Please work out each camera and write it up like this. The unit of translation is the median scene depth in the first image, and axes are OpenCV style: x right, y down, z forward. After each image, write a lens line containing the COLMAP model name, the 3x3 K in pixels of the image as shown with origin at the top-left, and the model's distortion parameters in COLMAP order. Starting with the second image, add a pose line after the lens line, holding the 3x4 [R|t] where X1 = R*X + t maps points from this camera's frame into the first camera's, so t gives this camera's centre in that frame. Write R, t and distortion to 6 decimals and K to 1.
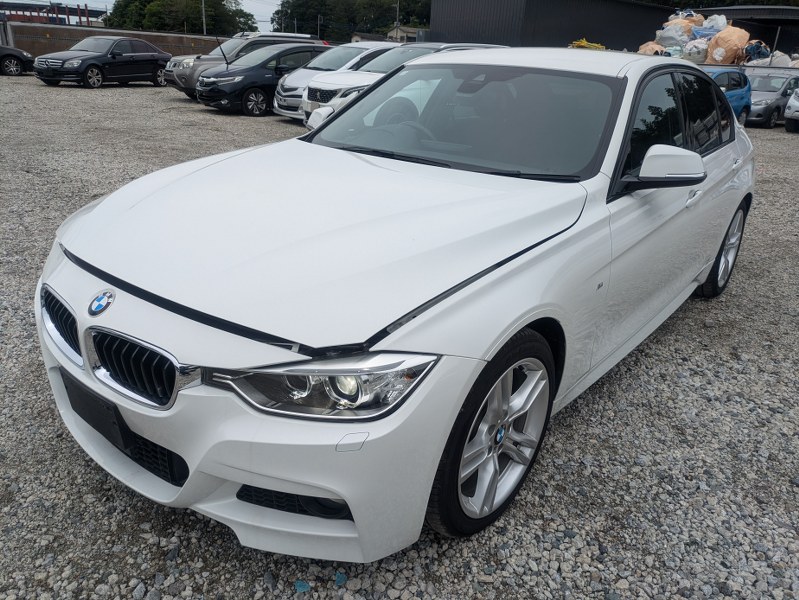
lens RADIAL K [[602.4, 0, 411.7], [0, 602.4, 300.8], [0, 0, 1]] dist [0.025005, -0.007934]
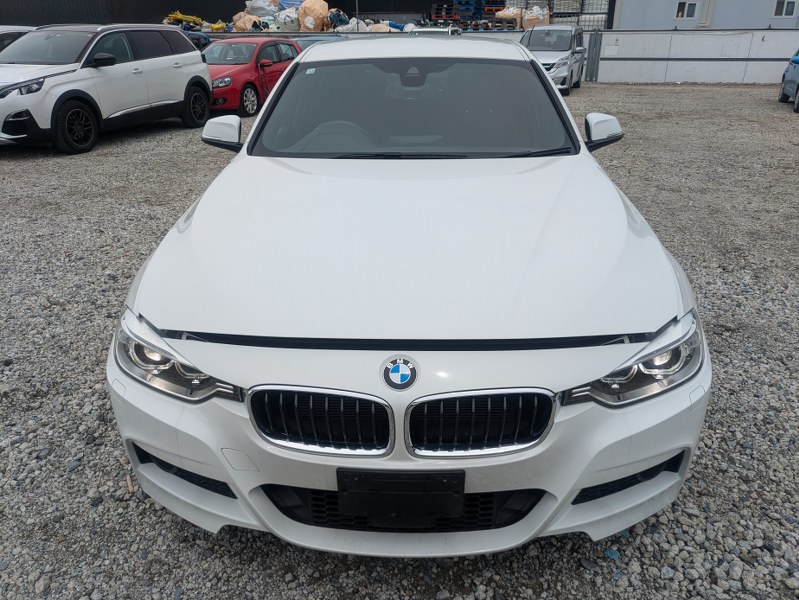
lens RADIAL K [[604.6, 0, 402.1], [0, 604.6, 279.3], [0, 0, 1]] dist [0.020527, 0.000802]
pose [[0.799947, -0.271050, 0.535366, -0.239677], [0.264058, 0.960151, 0.091558, -0.052258], [-0.538850, 0.068126, 0.839643, 0.065138]]
